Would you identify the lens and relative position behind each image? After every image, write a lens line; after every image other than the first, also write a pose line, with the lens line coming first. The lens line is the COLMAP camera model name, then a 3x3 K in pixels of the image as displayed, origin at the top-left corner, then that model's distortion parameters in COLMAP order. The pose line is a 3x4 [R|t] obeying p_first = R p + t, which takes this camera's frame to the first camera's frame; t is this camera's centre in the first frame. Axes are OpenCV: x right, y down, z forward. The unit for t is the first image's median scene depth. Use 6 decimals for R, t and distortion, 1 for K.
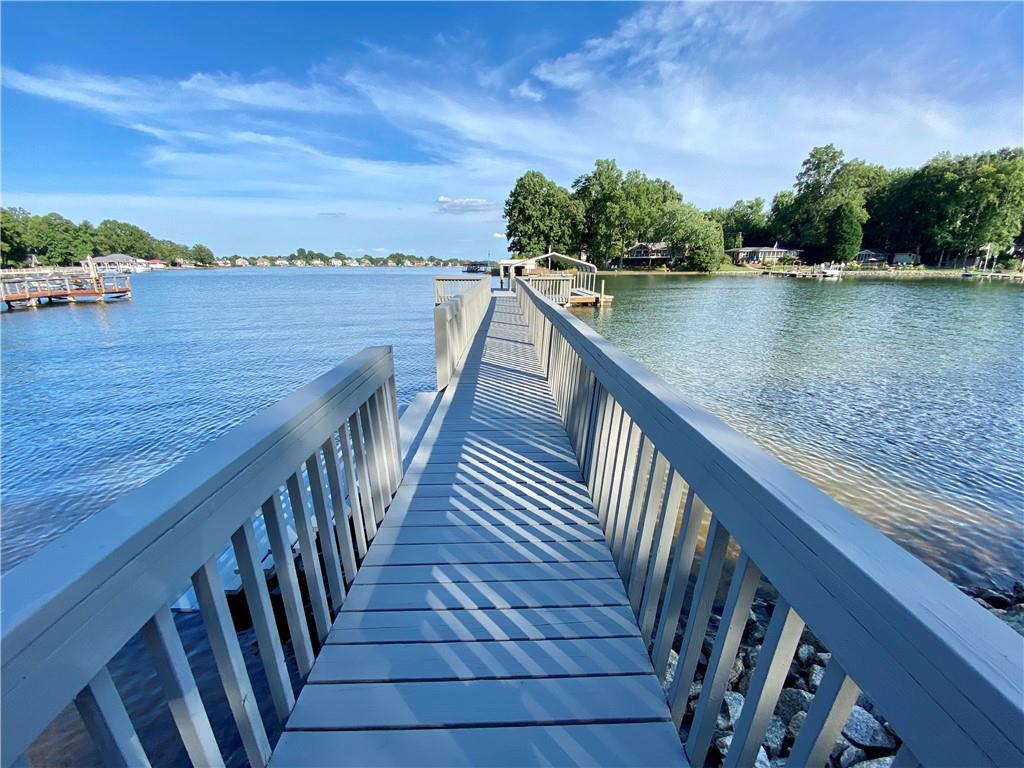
lens RADIAL K [[415.2, 0, 513.4], [0, 415.2, 384.0], [0, 0, 1]] dist [0.023774, -0.021367]
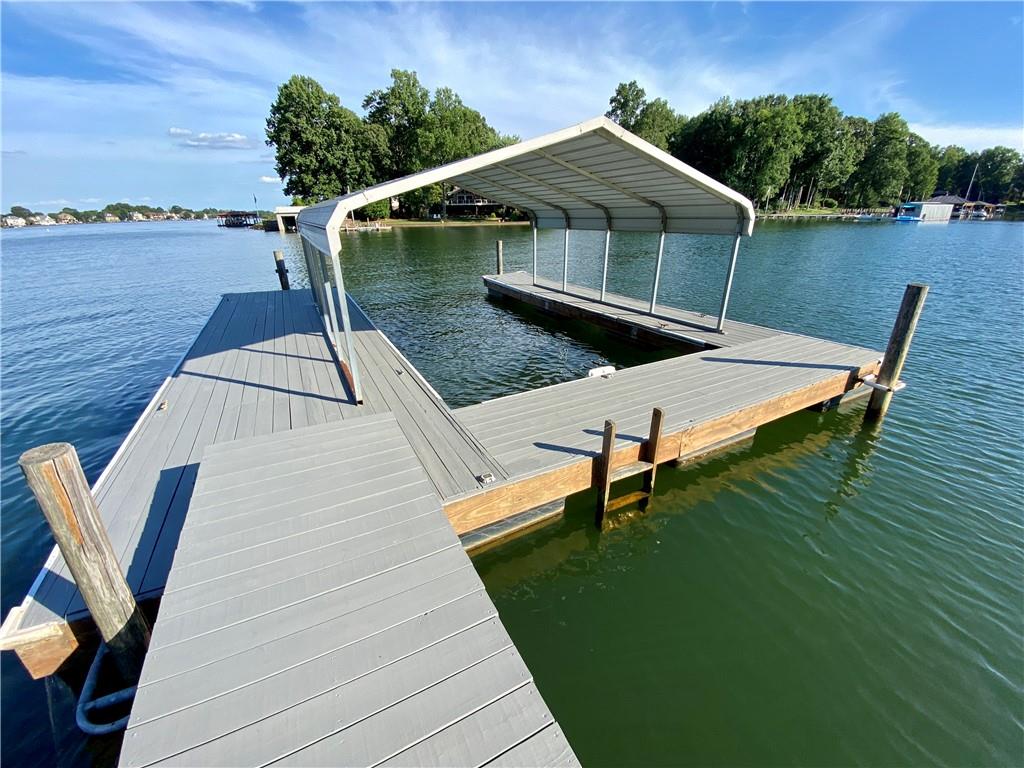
lens RADIAL K [[415.2, 0, 513.4], [0, 415.2, 384.0], [0, 0, 1]] dist [0.023774, -0.021367]
pose [[0.899821, -0.177151, 0.398673, -0.004123], [0.133678, 0.981846, 0.134568, -0.051202], [-0.415274, -0.067793, 0.907167, 0.184953]]
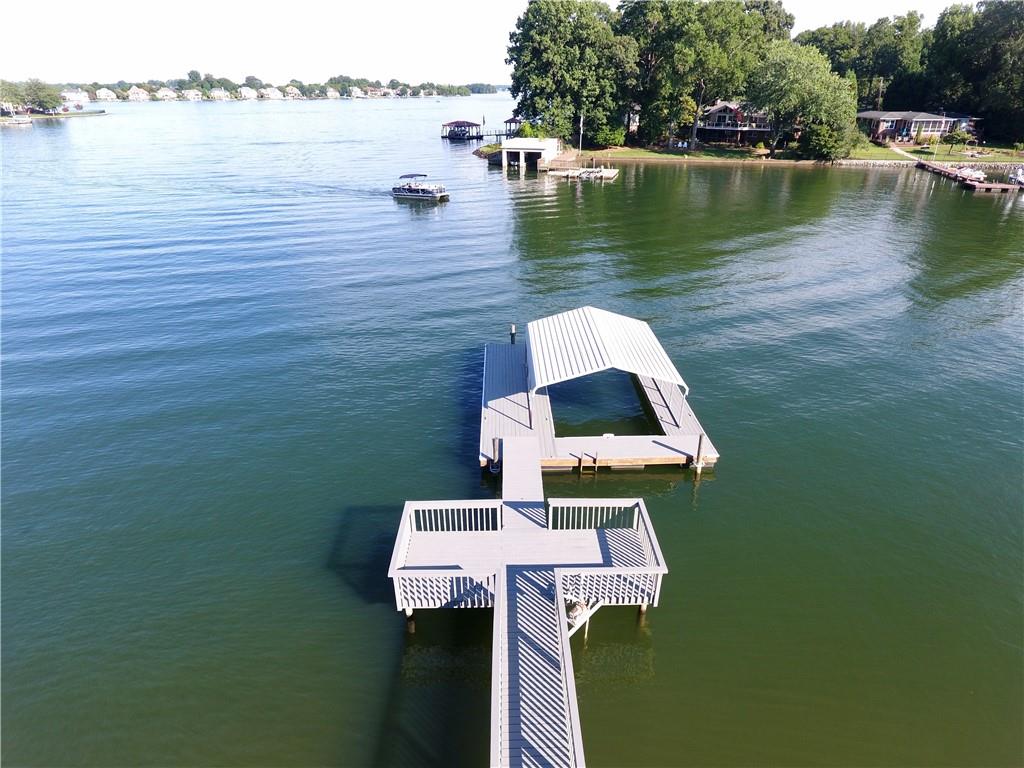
lens RADIAL K [[601.1, 0, 516.2], [0, 601.1, 364.2], [0, 0, 1]] dist [-0.004518, 0.002517]
pose [[0.999991, -0.000140, -0.004204, -0.006278], [0.000782, 0.988239, 0.152913, -0.093887], [0.004133, -0.152915, 0.988231, 0.045557]]
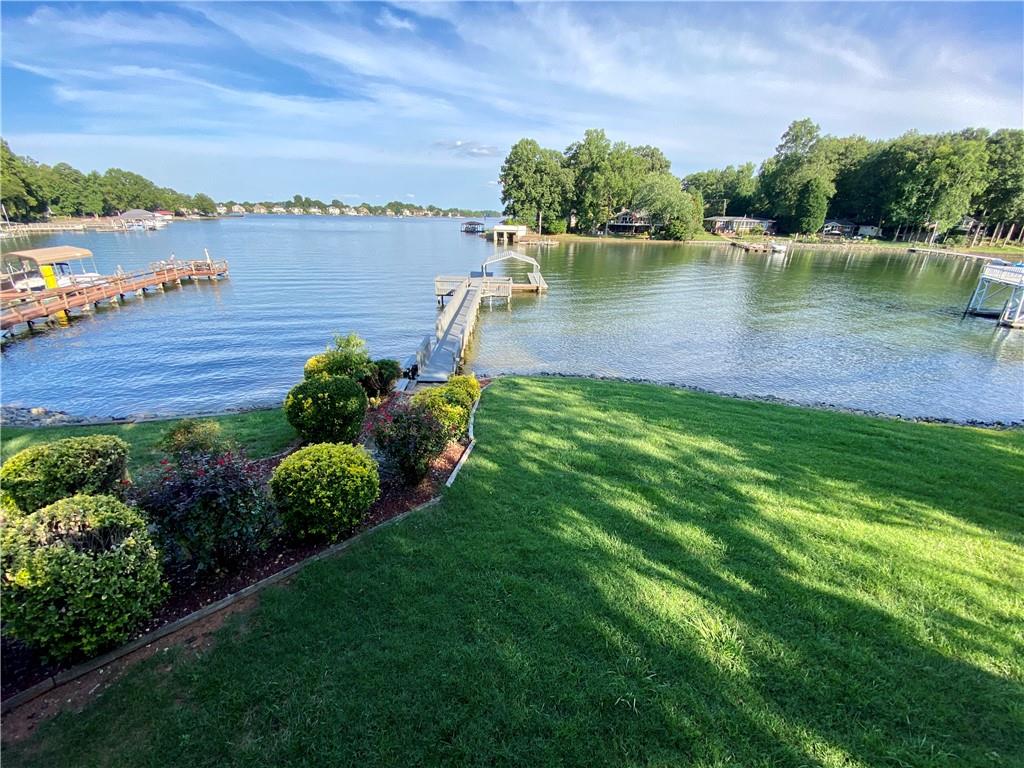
lens RADIAL K [[415.2, 0, 513.4], [0, 415.2, 384.0], [0, 0, 1]] dist [0.023774, -0.021367]
pose [[0.999776, 0.021039, 0.002272, 0.023000], [-0.021162, 0.994042, 0.106921, -0.001815], [-0.000009, -0.106945, 0.994265, -0.123750]]
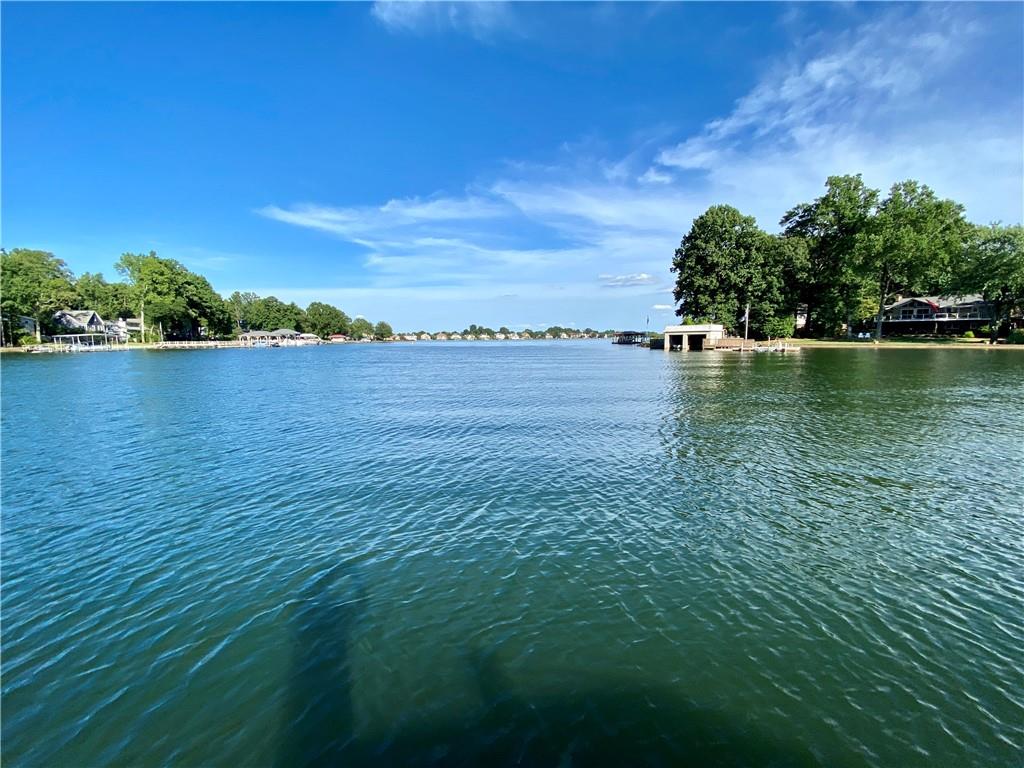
lens RADIAL K [[411.1, 0, 512.6], [0, 411.1, 386.6], [0, 0, 1]] dist [0.020069, -0.020870]
pose [[0.932206, 0.034728, -0.360258, -0.016950], [-0.091528, 0.985651, -0.141825, -0.077090], [0.350164, 0.165183, 0.922009, 0.283886]]
